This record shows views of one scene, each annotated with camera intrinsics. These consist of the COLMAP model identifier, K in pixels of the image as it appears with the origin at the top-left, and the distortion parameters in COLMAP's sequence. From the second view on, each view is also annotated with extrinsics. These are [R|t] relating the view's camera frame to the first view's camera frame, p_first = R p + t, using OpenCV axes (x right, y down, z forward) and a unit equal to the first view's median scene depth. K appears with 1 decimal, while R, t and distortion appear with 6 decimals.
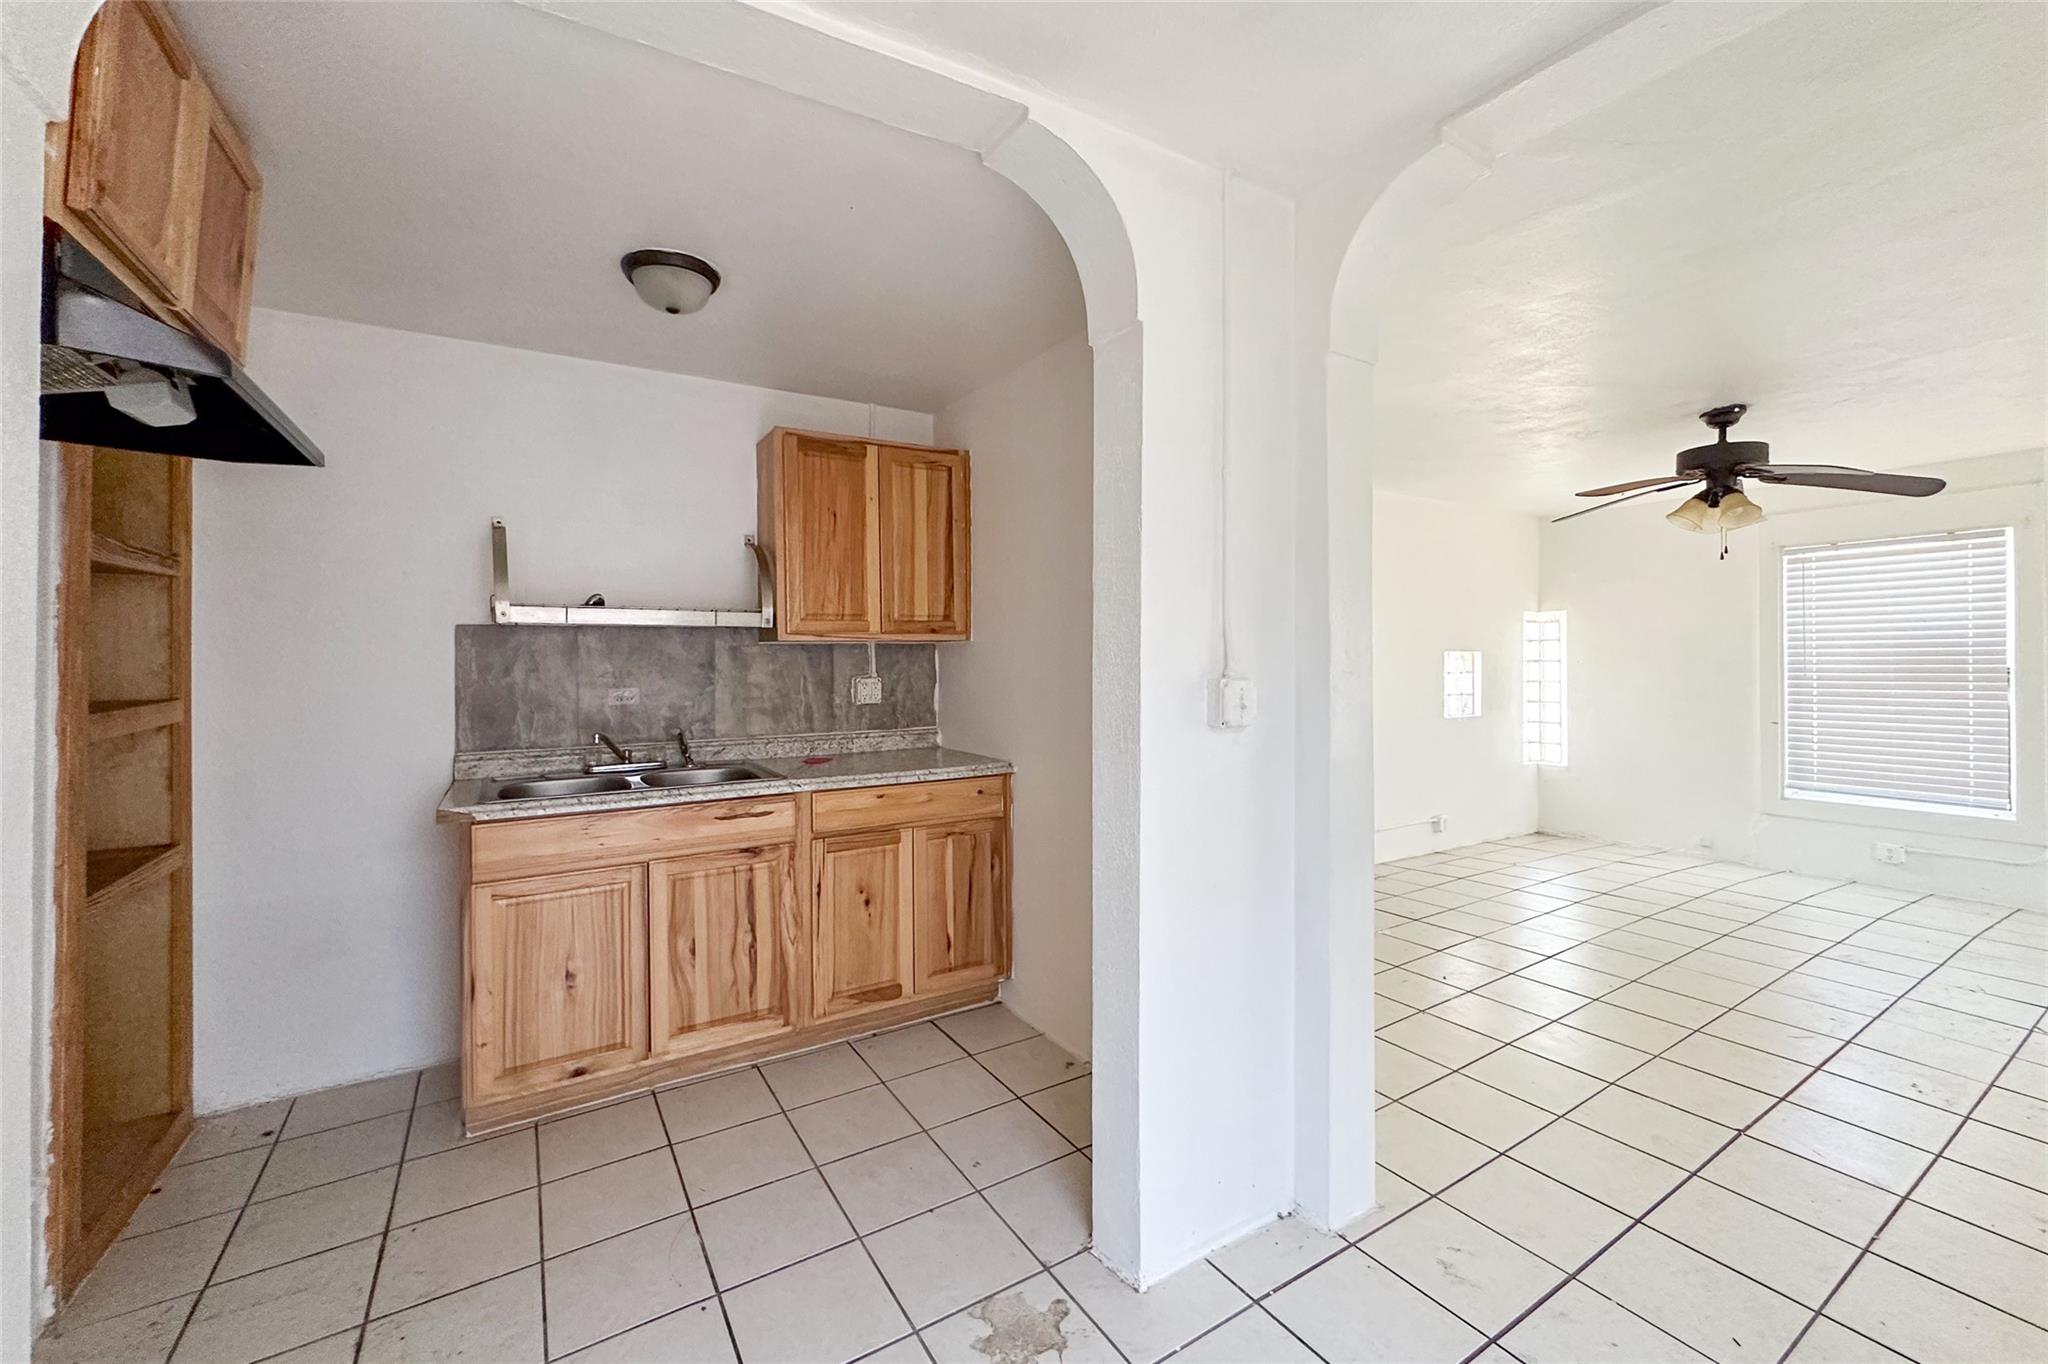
lens RADIAL K [[811.1, 0, 1022.0], [0, 811.1, 653.6], [0, 0, 1]] dist [-0.000054, 0.000023]
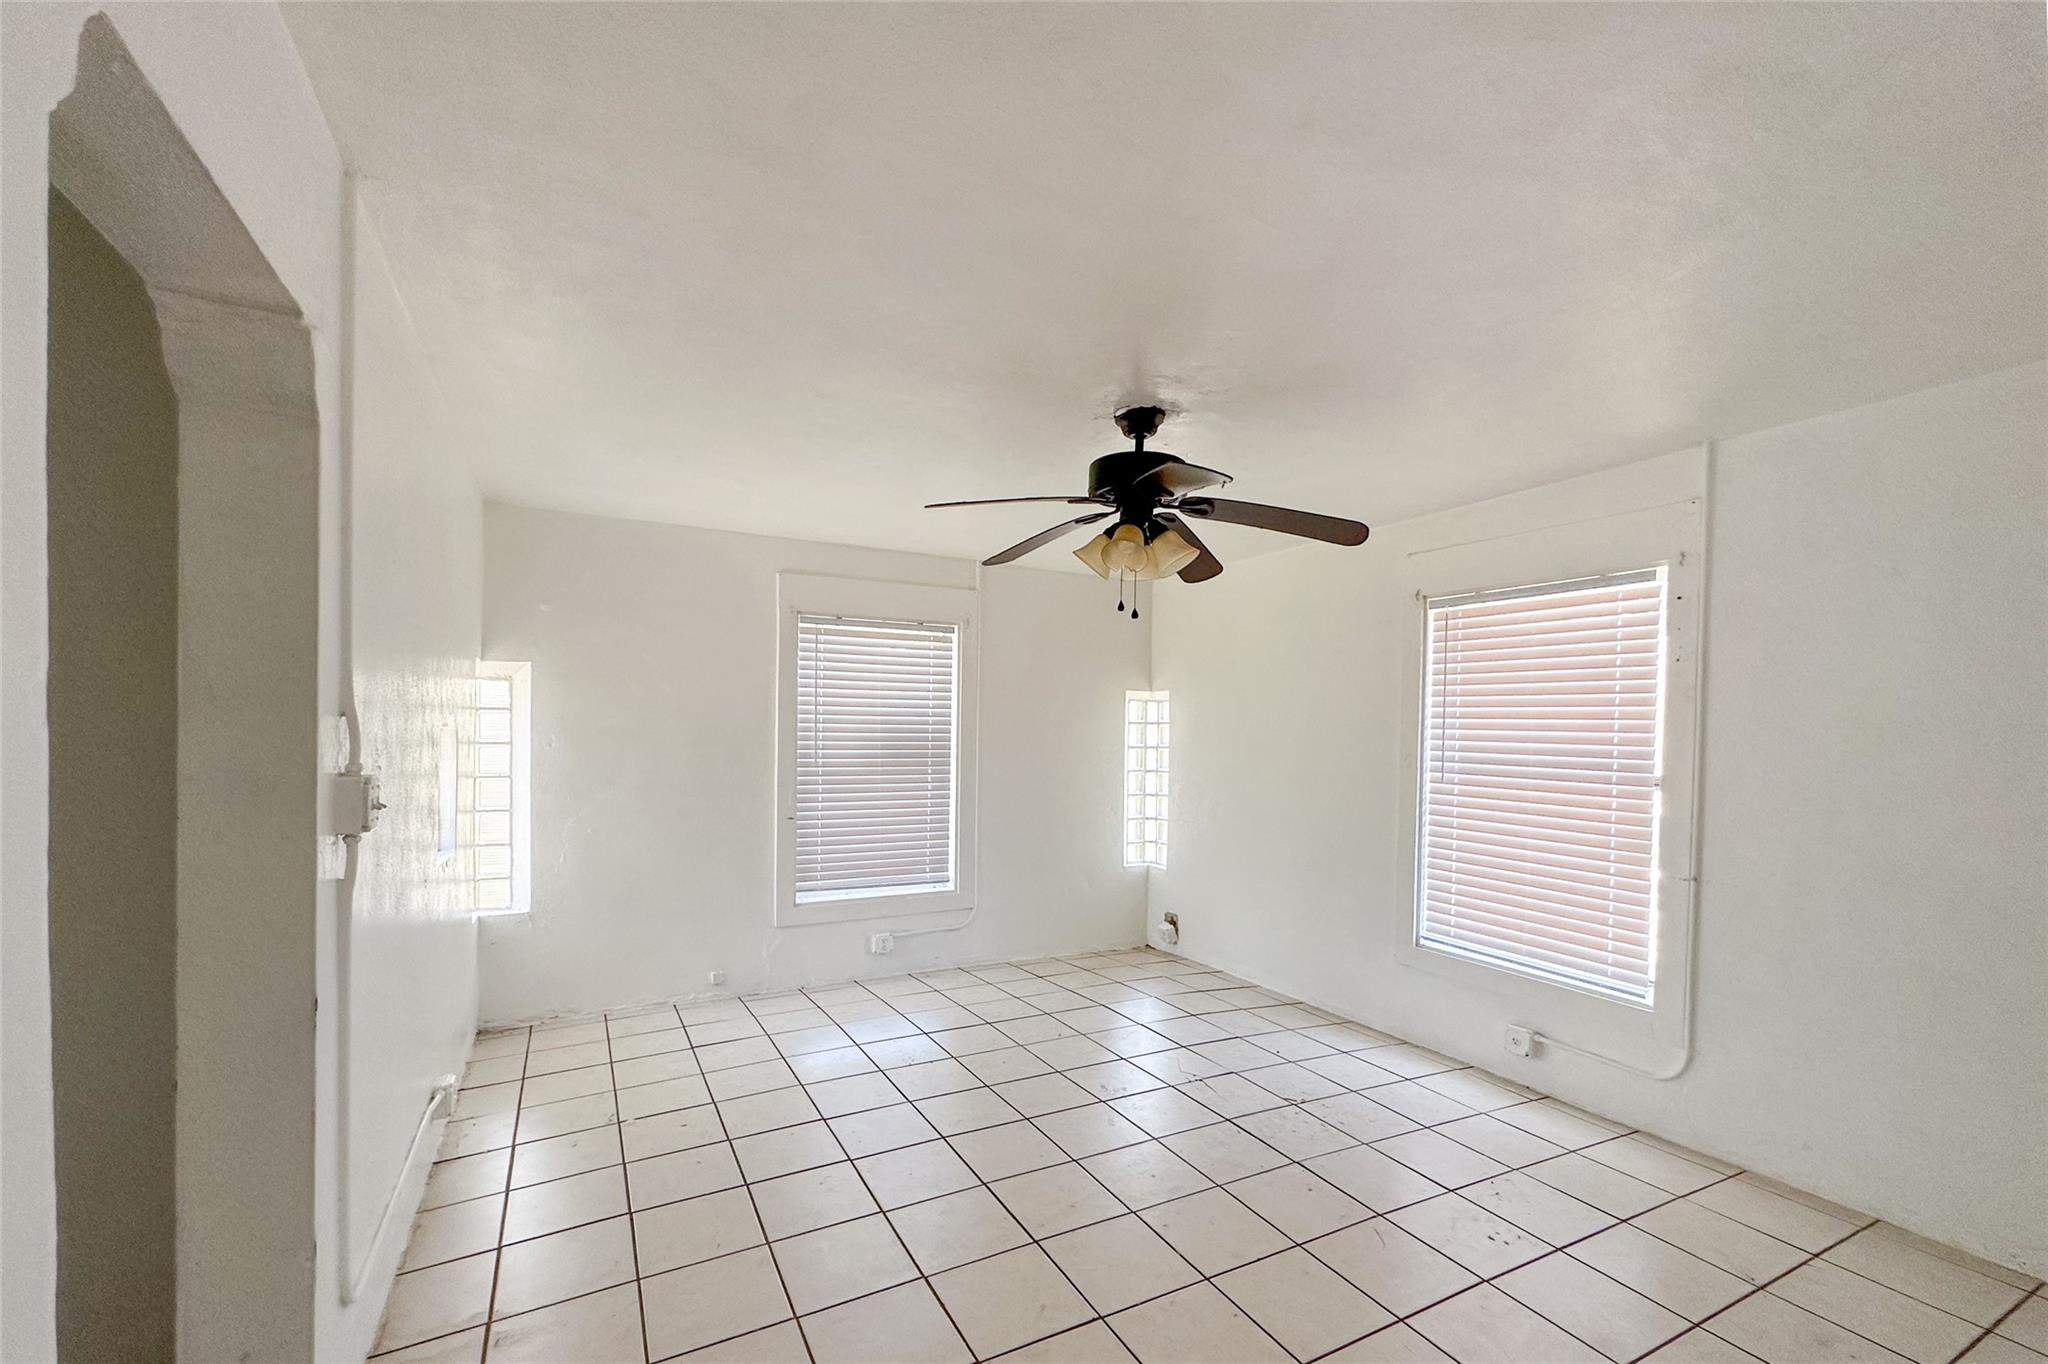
lens RADIAL K [[858.2, 0, 1023.8], [0, 858.2, 746.1], [0, 0, 1]] dist [-0.000334, -0.000022]
pose [[0.068428, -0.012408, 0.997579, 0.056309], [-0.024135, 0.999609, 0.014089, -0.010133], [-0.997364, -0.025041, 0.068101, 0.789788]]
